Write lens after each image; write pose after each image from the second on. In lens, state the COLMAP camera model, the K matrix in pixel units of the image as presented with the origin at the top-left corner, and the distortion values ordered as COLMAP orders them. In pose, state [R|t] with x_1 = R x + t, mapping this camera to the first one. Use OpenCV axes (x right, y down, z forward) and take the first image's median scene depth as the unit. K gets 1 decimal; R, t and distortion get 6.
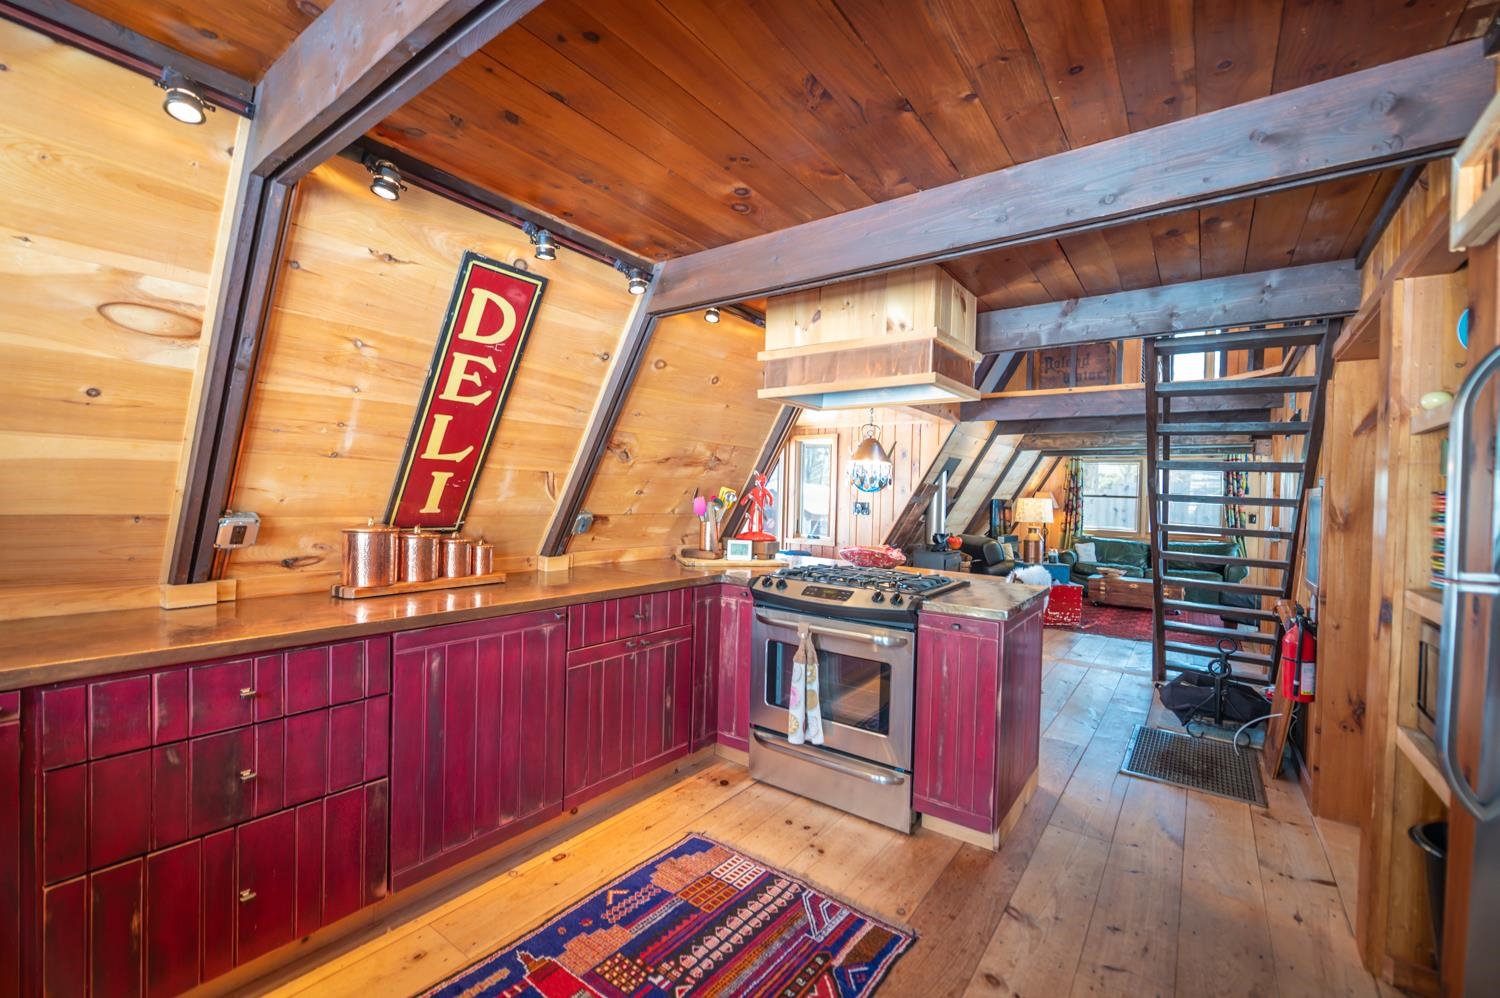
lens RADIAL K [[594.6, 0, 759.5], [0, 594.6, 503.9], [0, 0, 1]] dist [-0.010311, -0.000437]
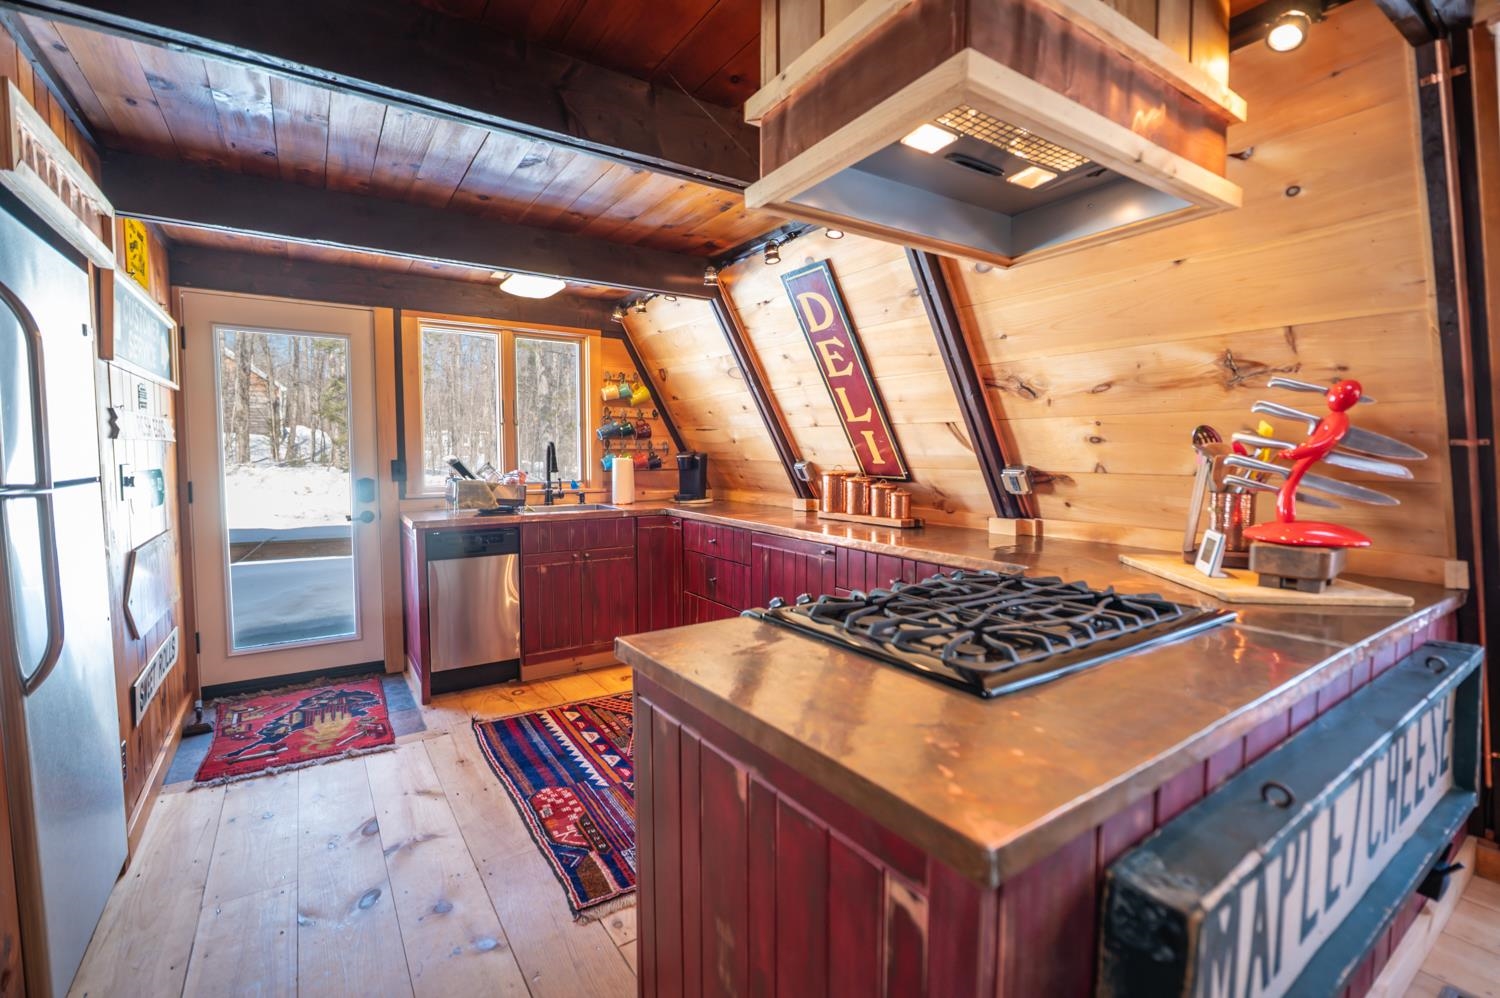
lens RADIAL K [[659.6, 0, 747.7], [0, 659.6, 494.2], [0, 0, 1]] dist [-0.011450, 0.001132]
pose [[-0.330697, 0.037105, -0.943007, 0.837764], [-0.018042, 0.998796, 0.045627, 0.020103], [0.943565, 0.032102, -0.329629, 1.176656]]
